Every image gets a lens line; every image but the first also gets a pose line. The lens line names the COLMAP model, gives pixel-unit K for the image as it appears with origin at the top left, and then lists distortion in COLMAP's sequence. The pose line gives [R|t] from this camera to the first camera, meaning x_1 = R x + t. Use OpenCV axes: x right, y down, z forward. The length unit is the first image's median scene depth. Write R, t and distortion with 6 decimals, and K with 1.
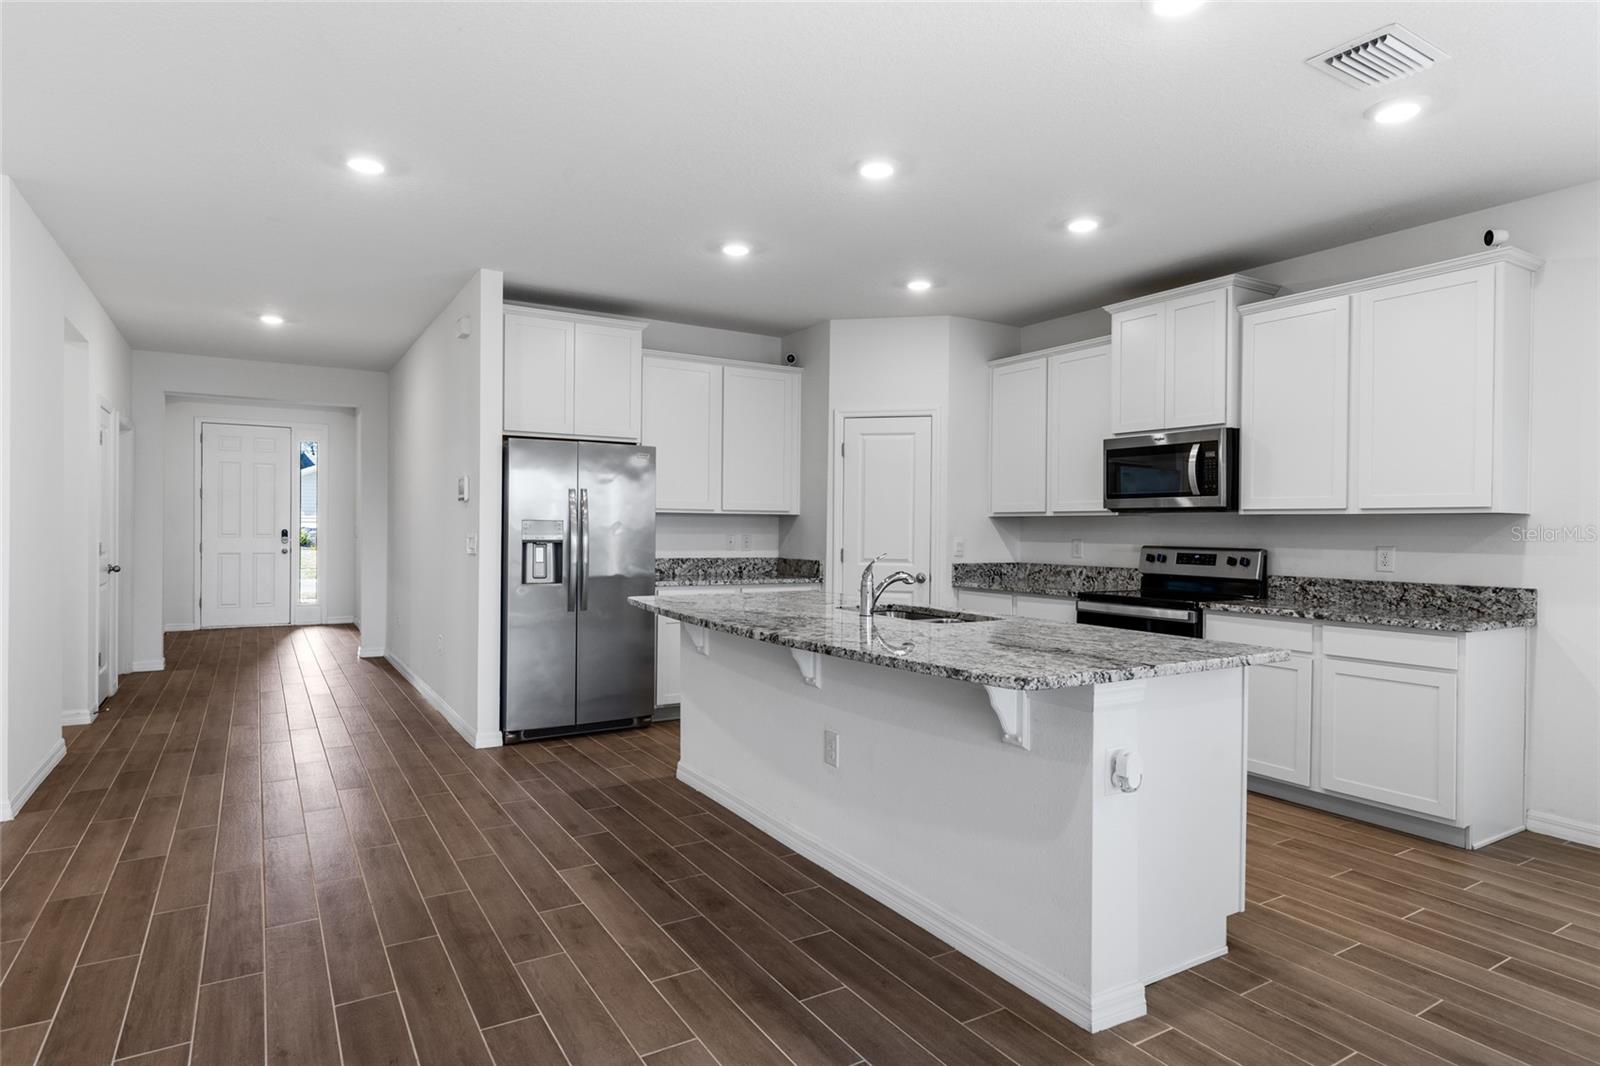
lens RADIAL K [[879.5, 0, 794.5], [0, 879.5, 530.8], [0, 0, 1]] dist [0.005119, -0.000587]
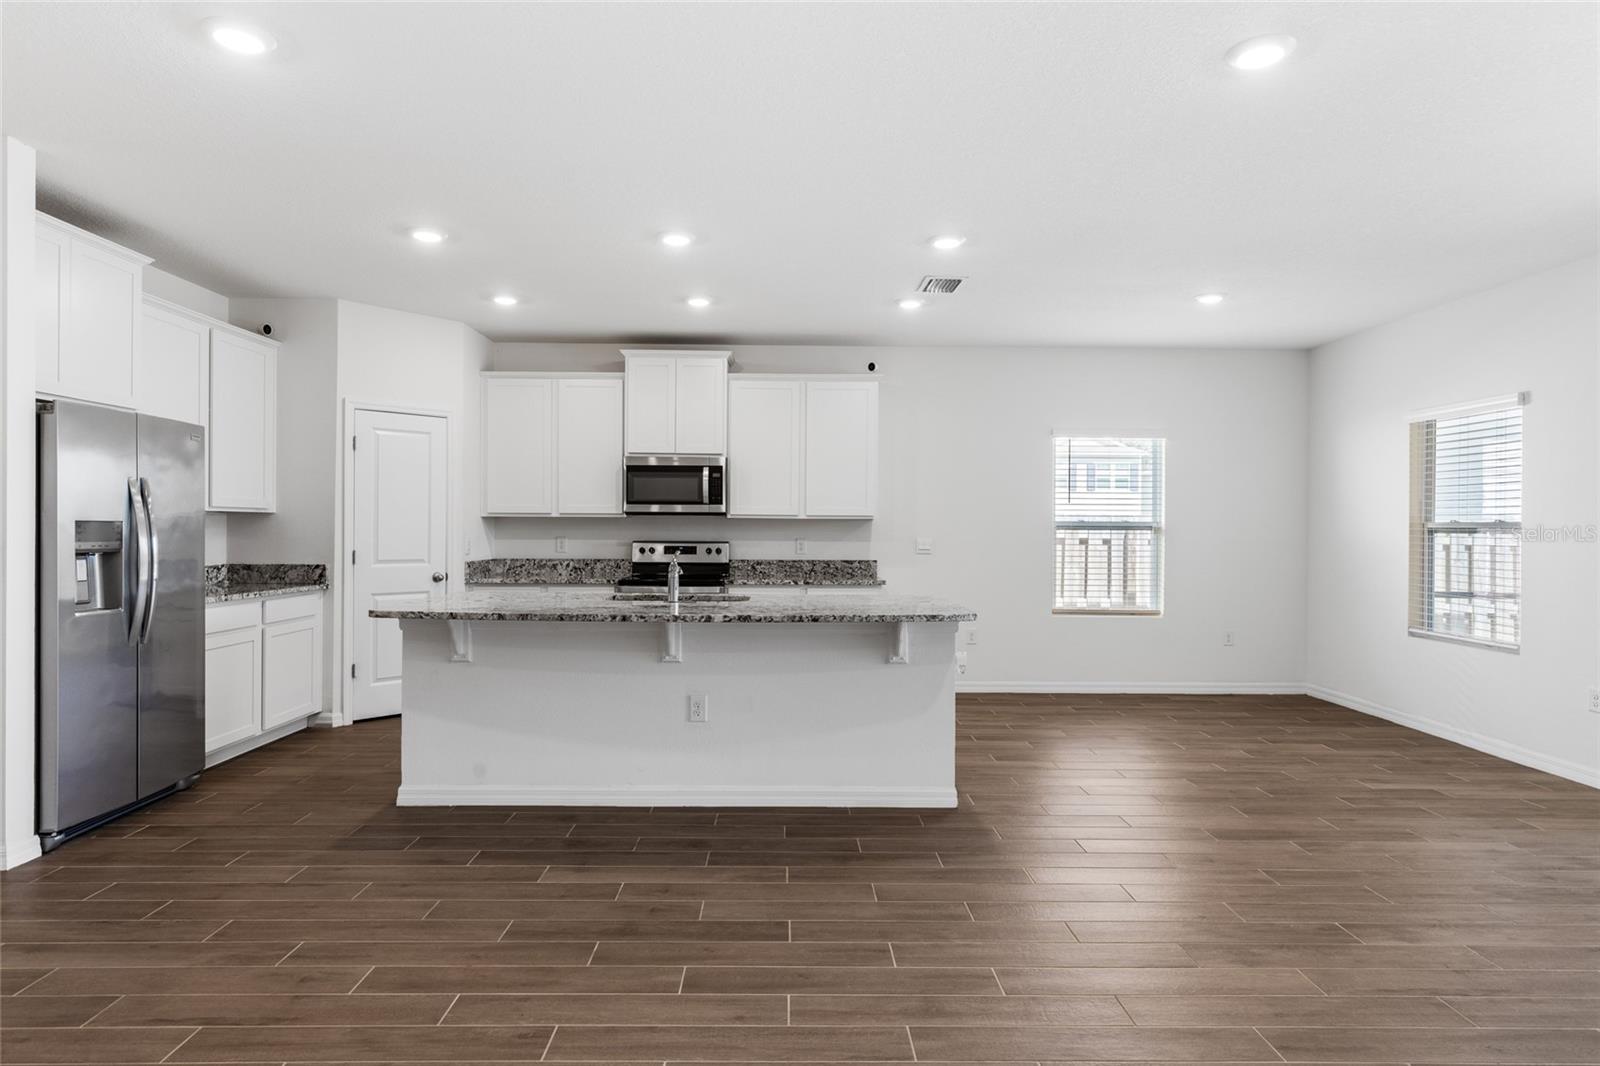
lens RADIAL K [[879.5, 0, 794.9], [0, 879.5, 533.9], [0, 0, 1]] dist [0.005119, -0.000587]
pose [[0.508438, -0.012009, 0.861015, -1.212508], [0.002139, 0.999917, 0.012683, -0.018732], [-0.861096, -0.004607, 0.508421, 0.316275]]
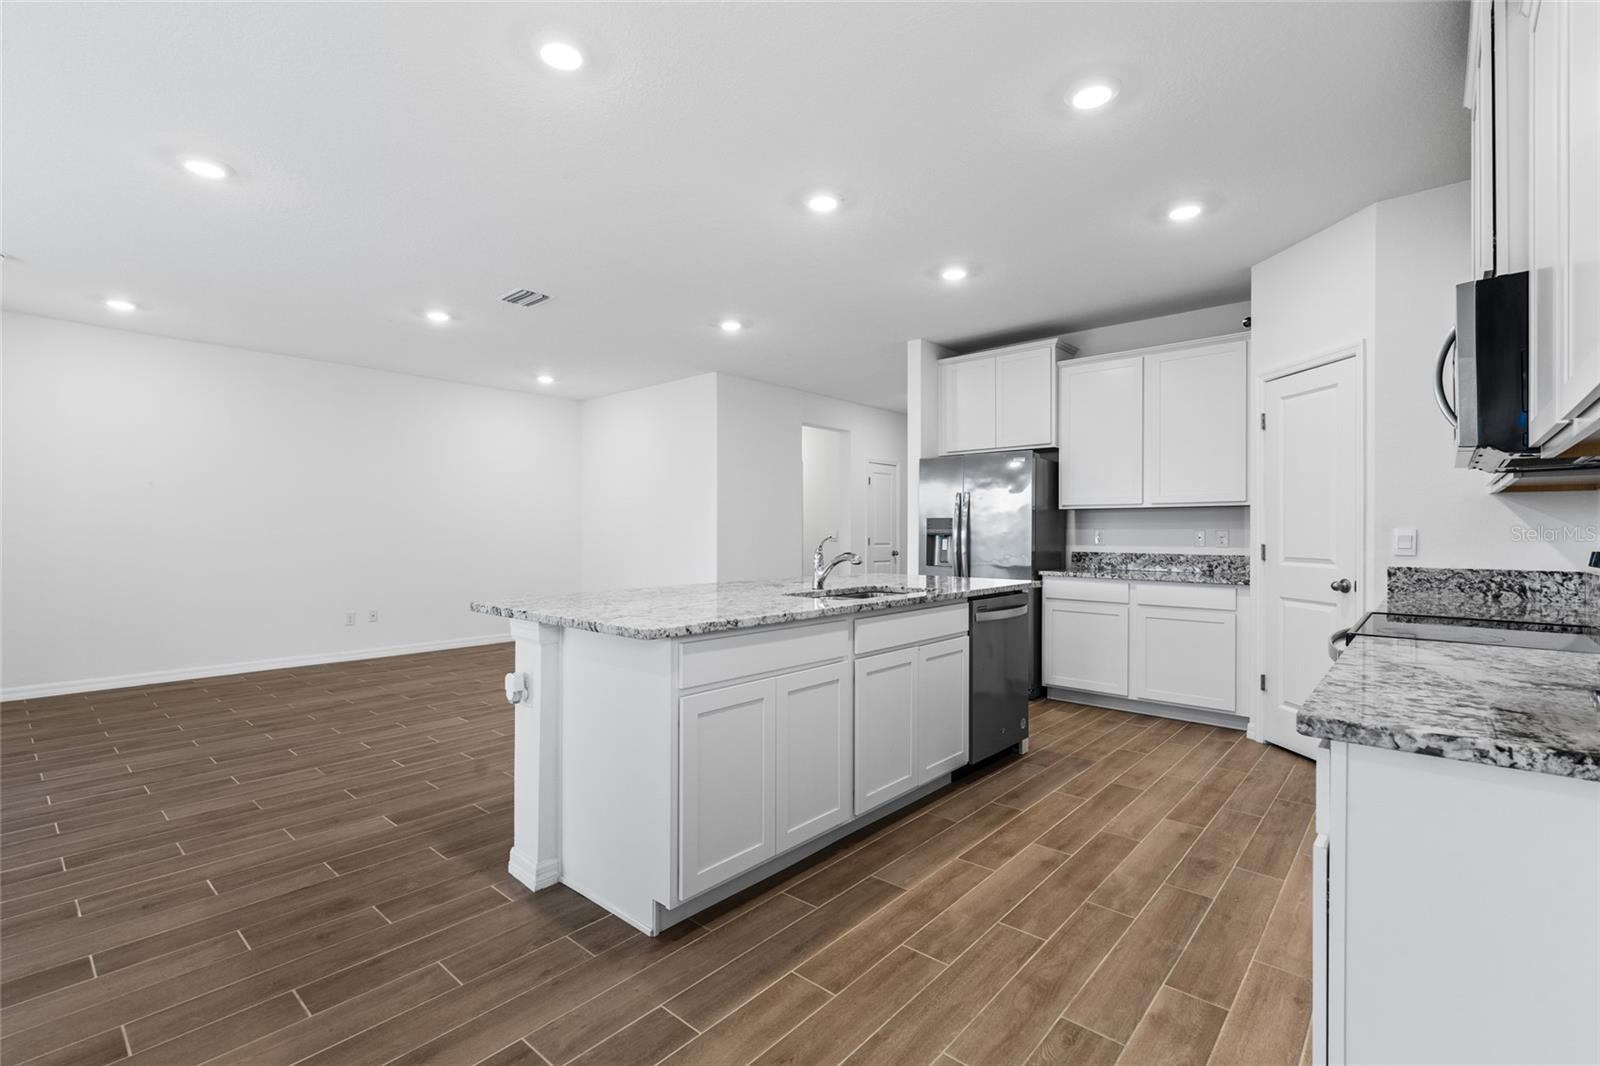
lens RADIAL K [[718.2, 0, 794.8], [0, 718.2, 532.6], [0, 0, 1]] dist [0.006956, -0.002022]
pose [[0.292805, -0.009820, -0.956122, 1.342629], [-0.003953, 0.999926, -0.011480, 0.045126], [0.956164, 0.007141, 0.292745, 0.948642]]
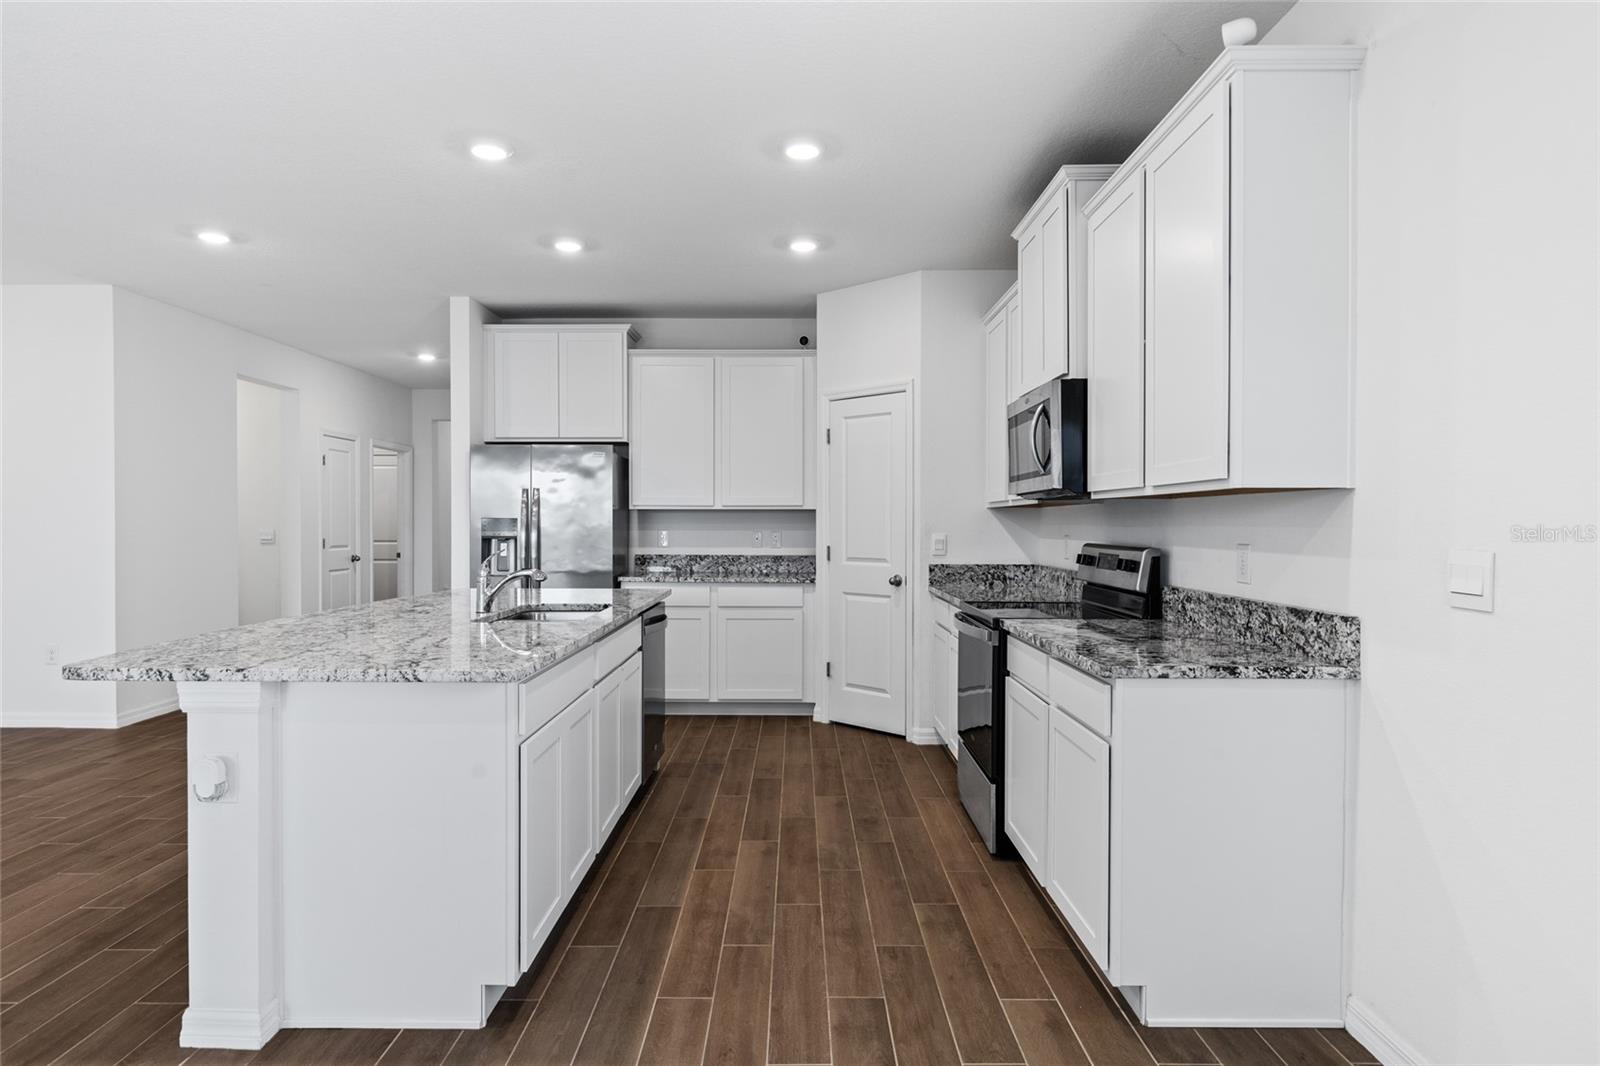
lens RADIAL K [[916.6, 0, 796.4], [0, 916.6, 531.9], [0, 0, 1]] dist [0.000515, -0.001189]
pose [[0.852758, -0.003536, -0.522294, 1.239633], [0.004769, 0.999988, 0.001018, 0.011445], [0.522284, -0.003359, 0.852765, 0.435215]]
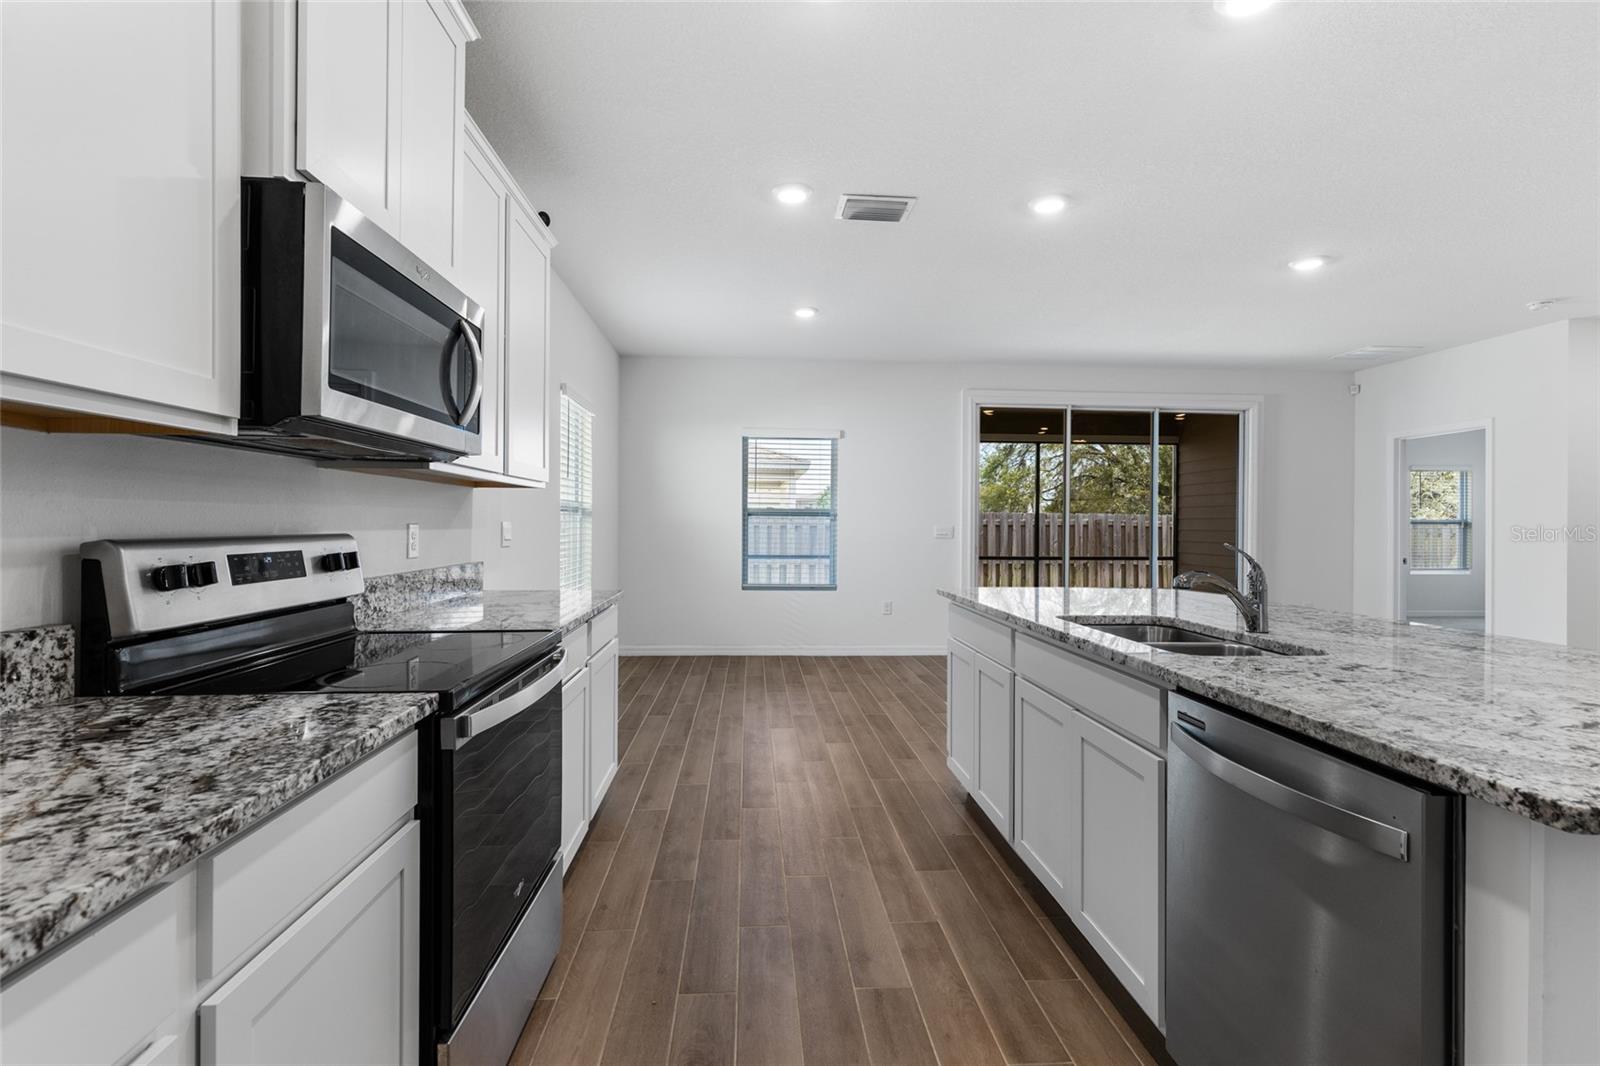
lens RADIAL K [[718.2, 0, 794.0], [0, 718.2, 526.1], [0, 0, 1]] dist [0.006956, -0.002022]
pose [[-0.883992, -0.017748, 0.467165, 0.194327], [-0.013665, 0.999833, 0.012128, 0.014193], [-0.467302, 0.004338, -0.884087, 2.302896]]
